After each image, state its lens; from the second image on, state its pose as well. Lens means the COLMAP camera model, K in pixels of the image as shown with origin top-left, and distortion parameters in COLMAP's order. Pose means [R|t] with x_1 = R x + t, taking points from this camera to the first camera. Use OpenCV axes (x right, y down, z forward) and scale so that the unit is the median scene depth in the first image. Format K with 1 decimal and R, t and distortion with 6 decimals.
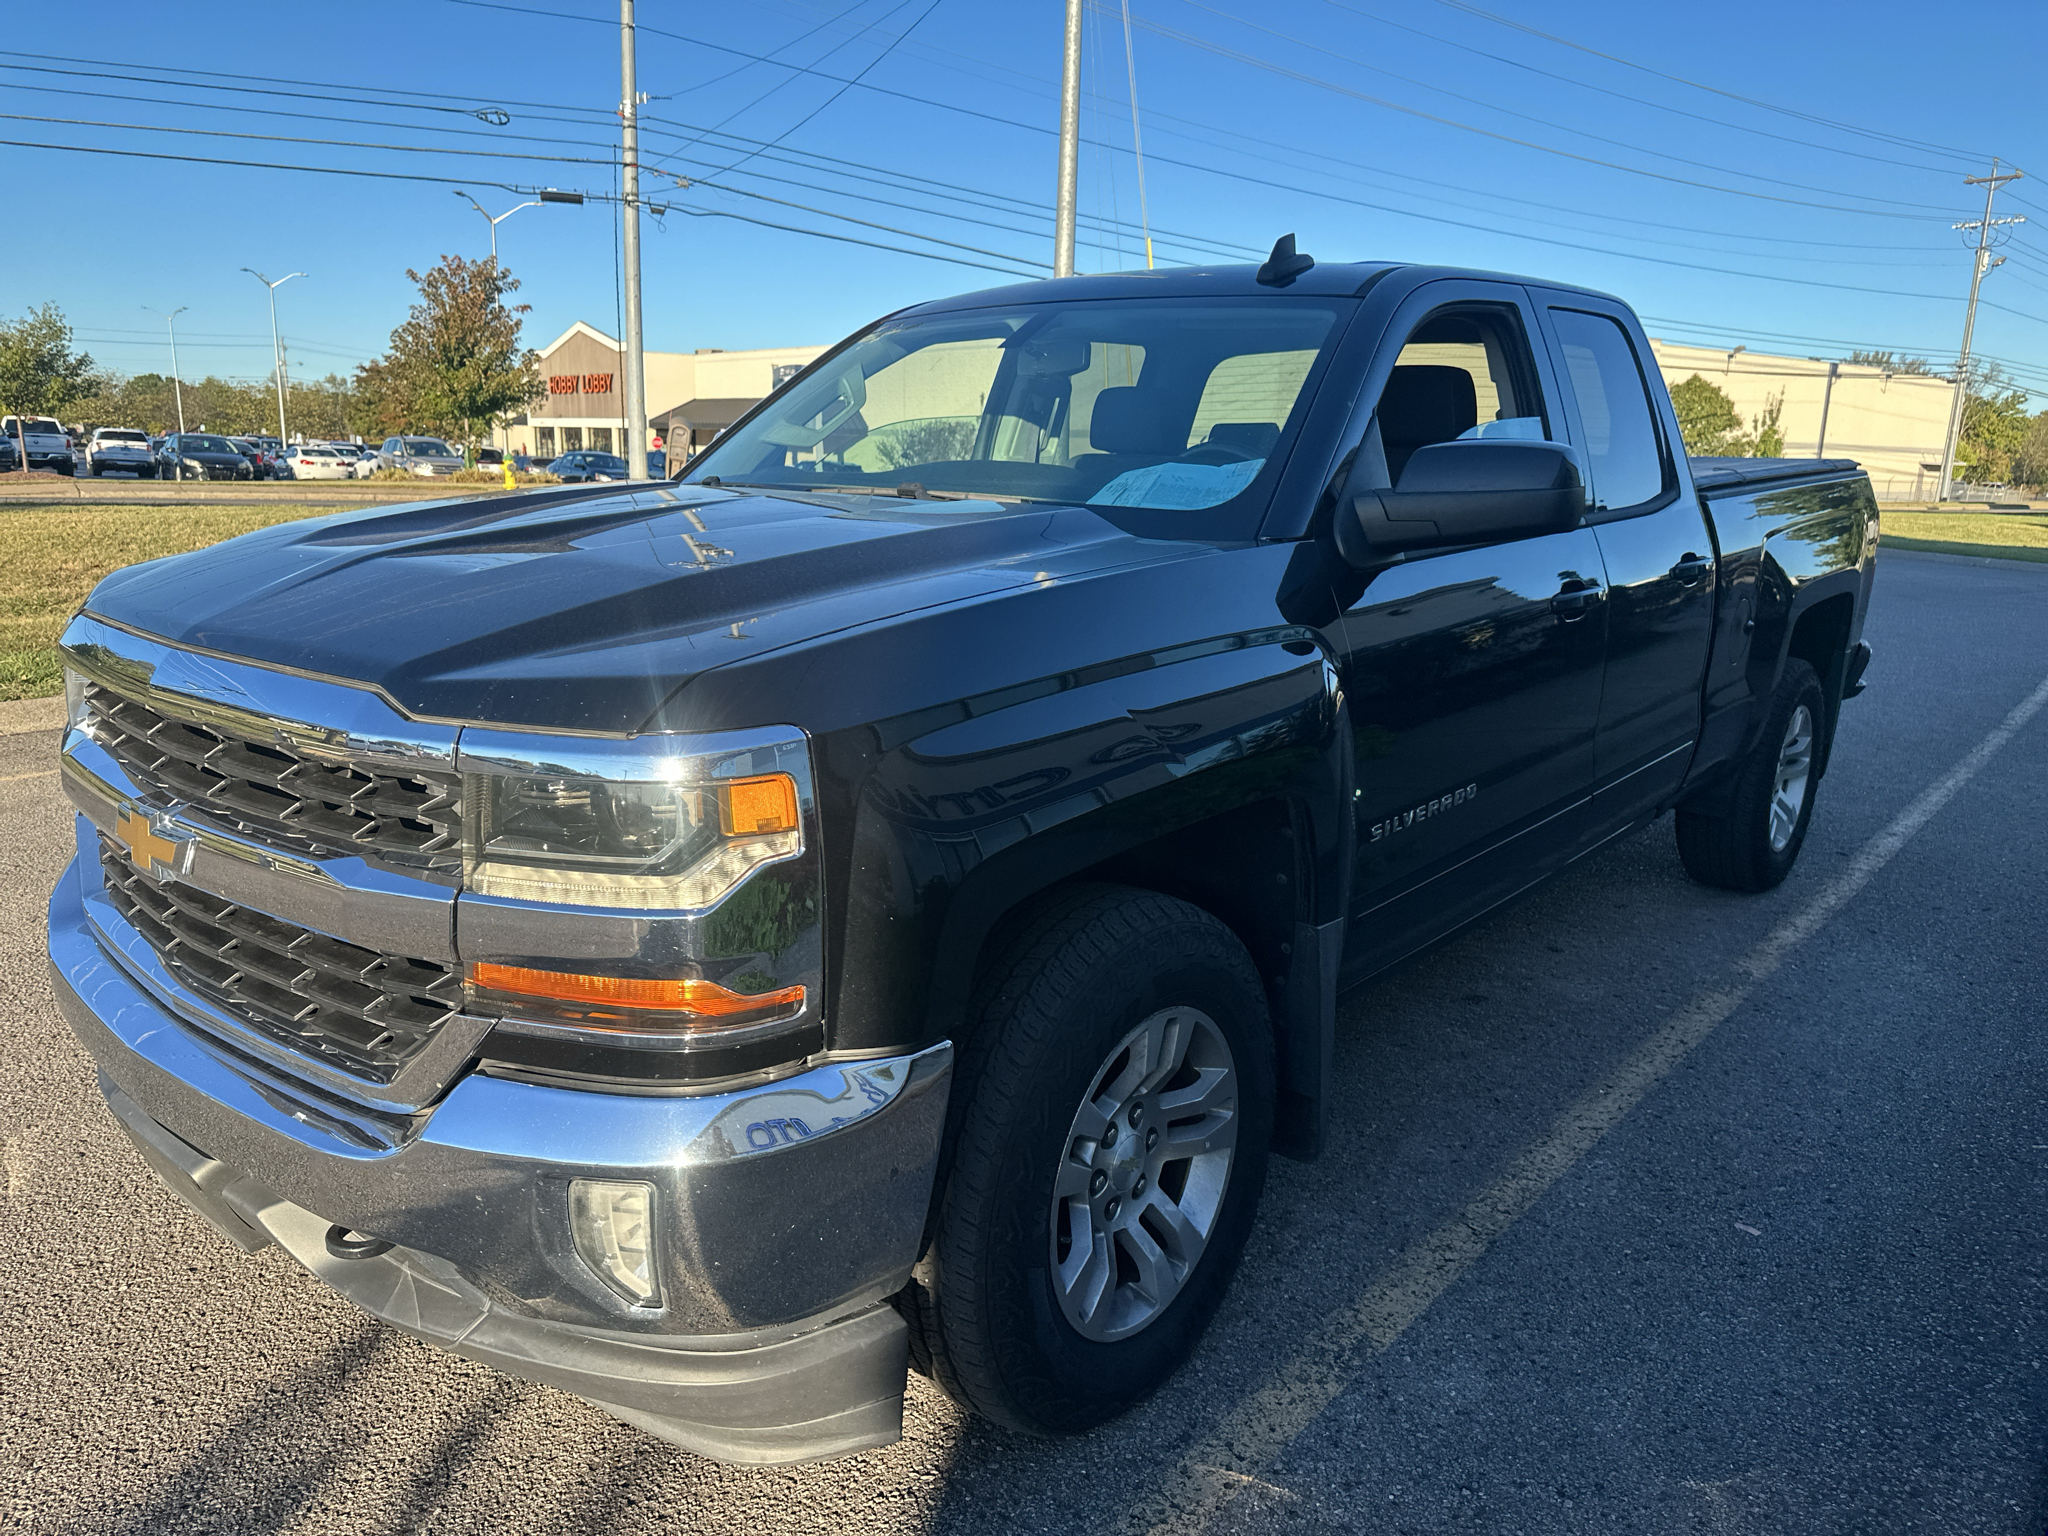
lens RADIAL K [[1457.3, 0, 1018.0], [0, 1457.3, 758.4], [0, 0, 1]] dist [0.025794, -0.040295]
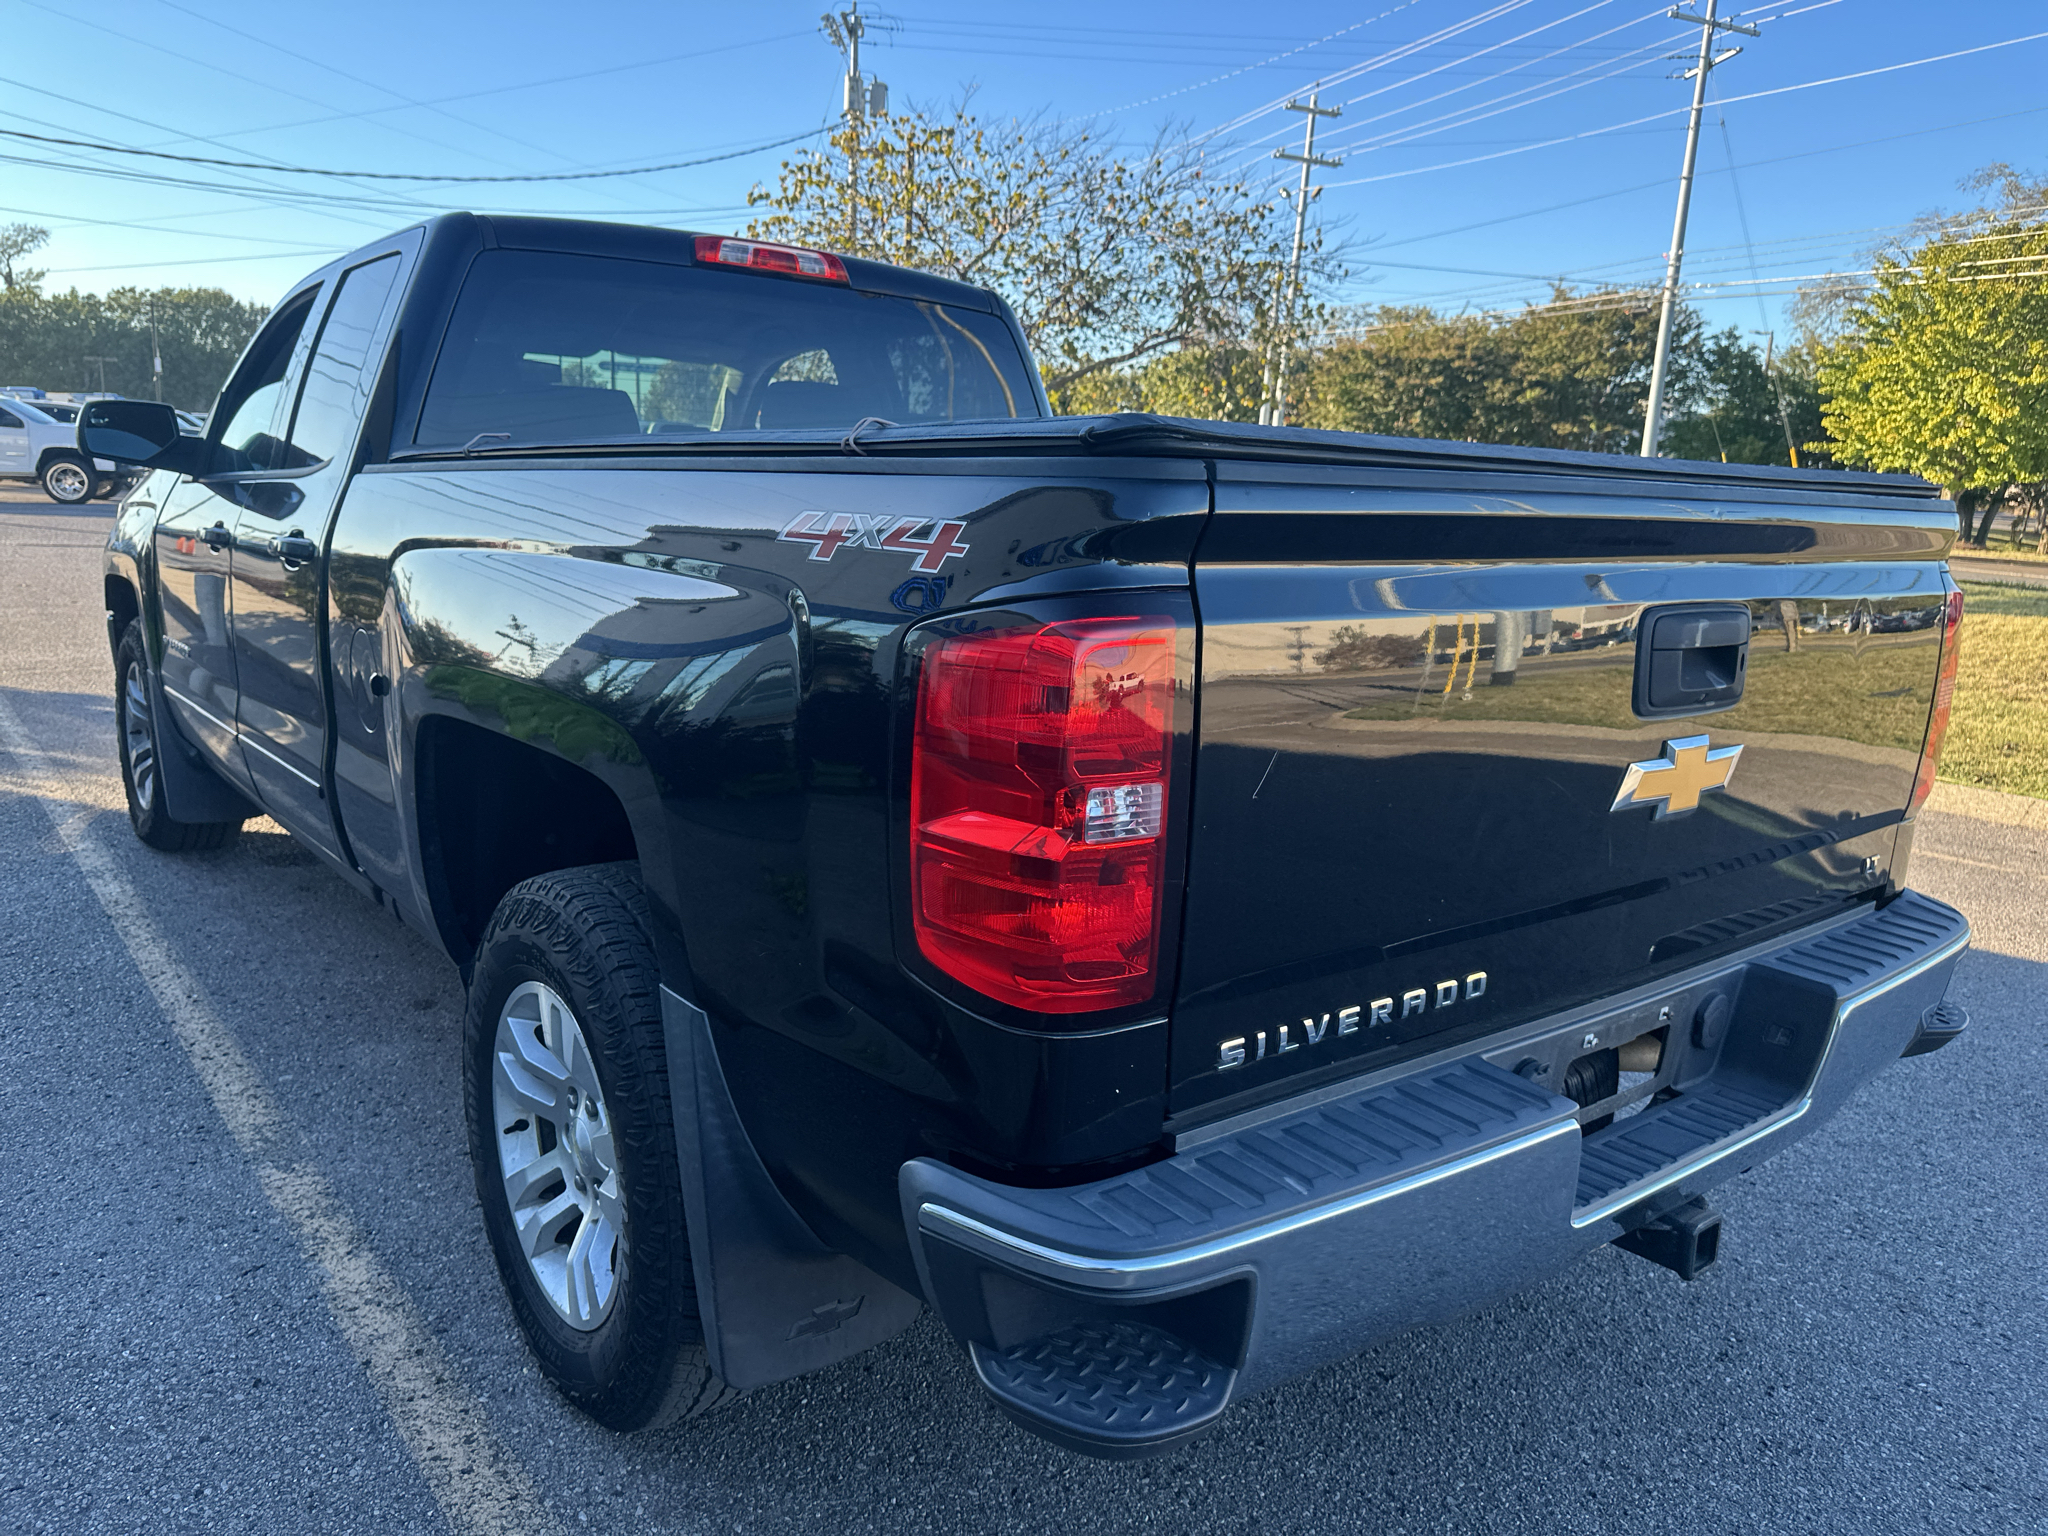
lens RADIAL K [[1457.3, 0, 1018.0], [0, 1457.3, 758.4], [0, 0, 1]] dist [0.025794, -0.040295]
pose [[-0.189994, 0.159167, -0.968797, 0.143183], [-0.256302, 0.944512, 0.205441, -0.035369], [0.947740, 0.287337, -0.138656, 0.183338]]
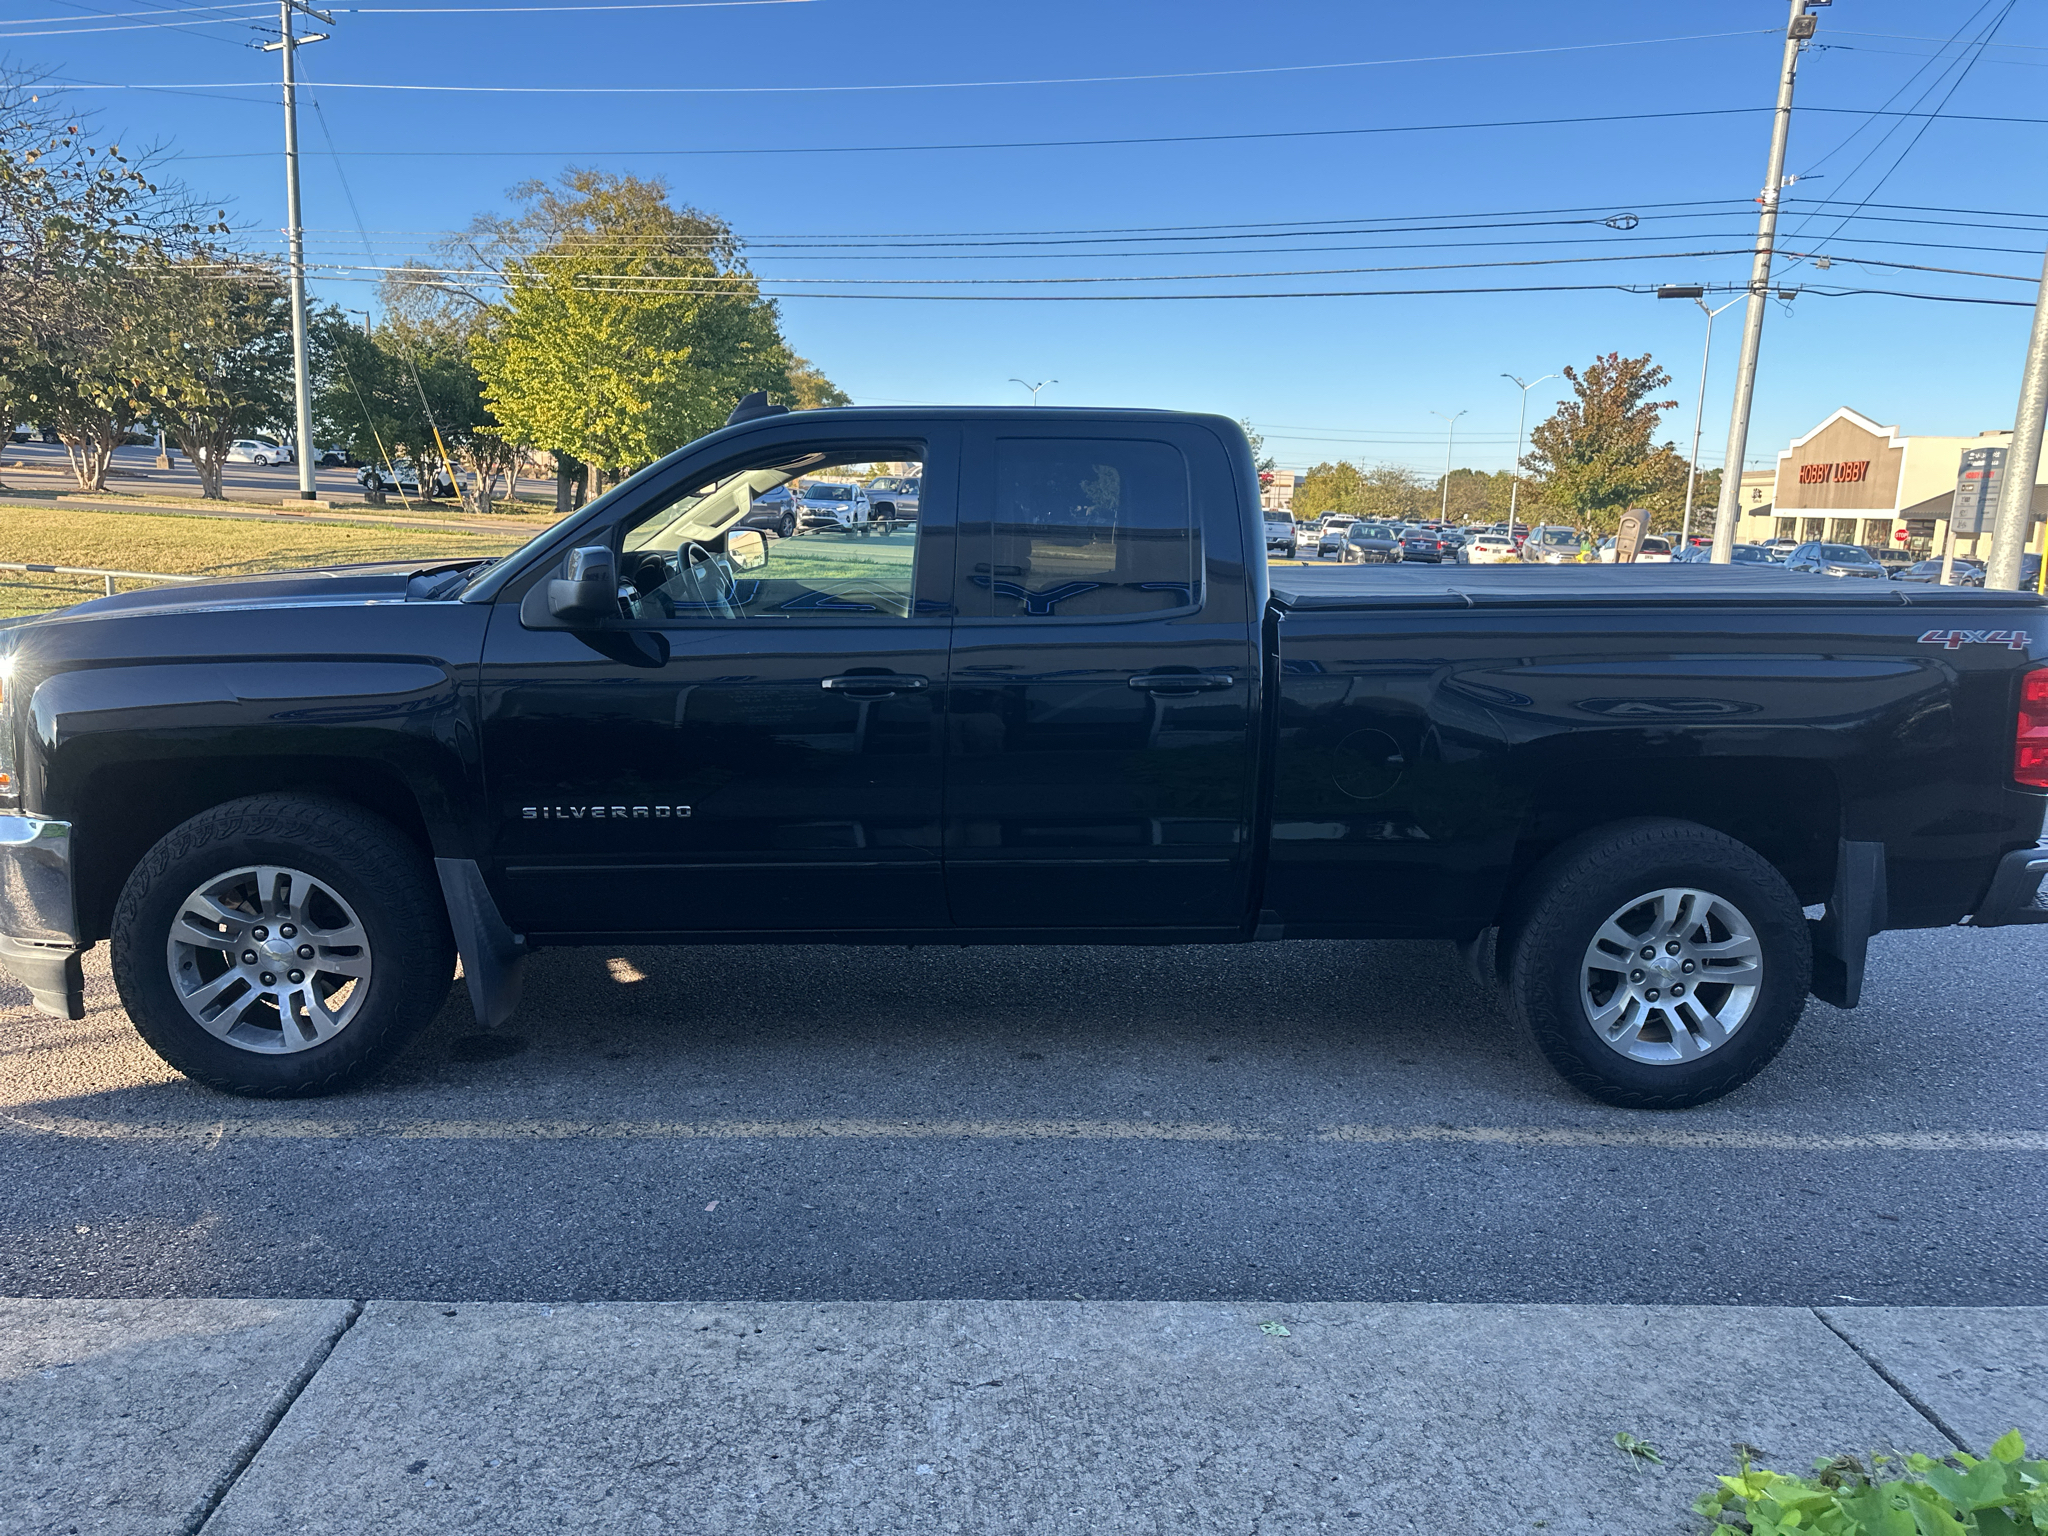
lens RADIAL K [[1448.5, 0, 1040.5], [0, 1448.5, 734.4], [0, 0, 1]] dist [0.101722, -0.141316]
pose [[0.691398, 0.116295, -0.713053, 0.134742], [-0.169509, 0.985522, -0.003628, -0.008959], [0.702307, 0.123377, 0.701101, 0.026736]]
